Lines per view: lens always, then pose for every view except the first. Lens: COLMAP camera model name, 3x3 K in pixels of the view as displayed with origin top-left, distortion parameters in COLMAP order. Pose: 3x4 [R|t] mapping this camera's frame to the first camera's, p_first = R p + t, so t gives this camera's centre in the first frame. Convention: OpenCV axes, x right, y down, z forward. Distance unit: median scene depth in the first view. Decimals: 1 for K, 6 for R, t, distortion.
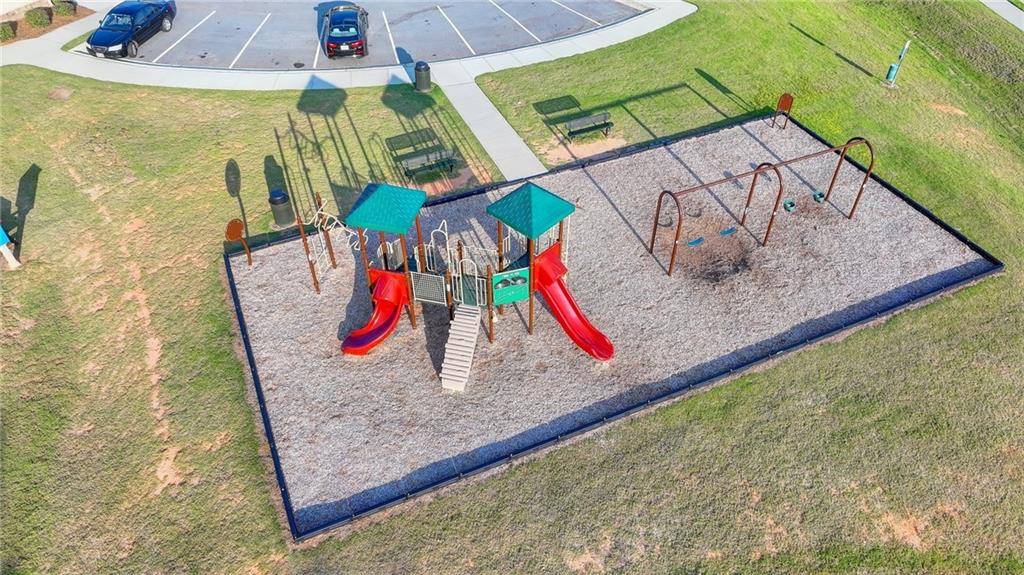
lens RADIAL K [[720.1, 0, 516.1], [0, 720.1, 284.7], [0, 0, 1]] dist [0.004160, 0.005159]
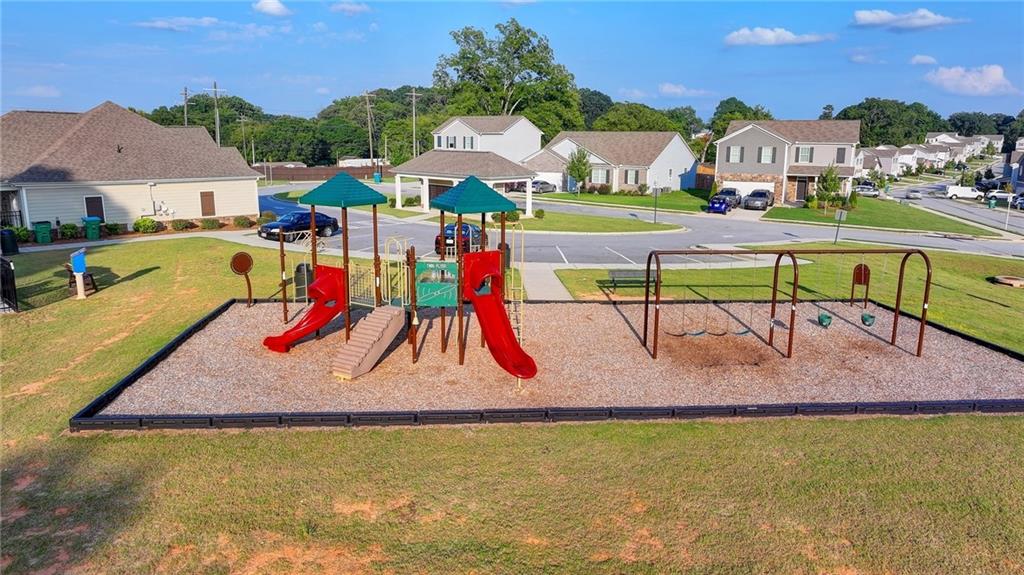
lens RADIAL K [[720.1, 0, 516.1], [0, 720.1, 284.7], [0, 0, 1]] dist [0.004160, 0.005159]
pose [[0.943212, 0.075910, -0.323401, 0.282092], [-0.236279, 0.837620, -0.492508, 0.316158], [0.233501, 0.540953, 0.807990, 0.208931]]
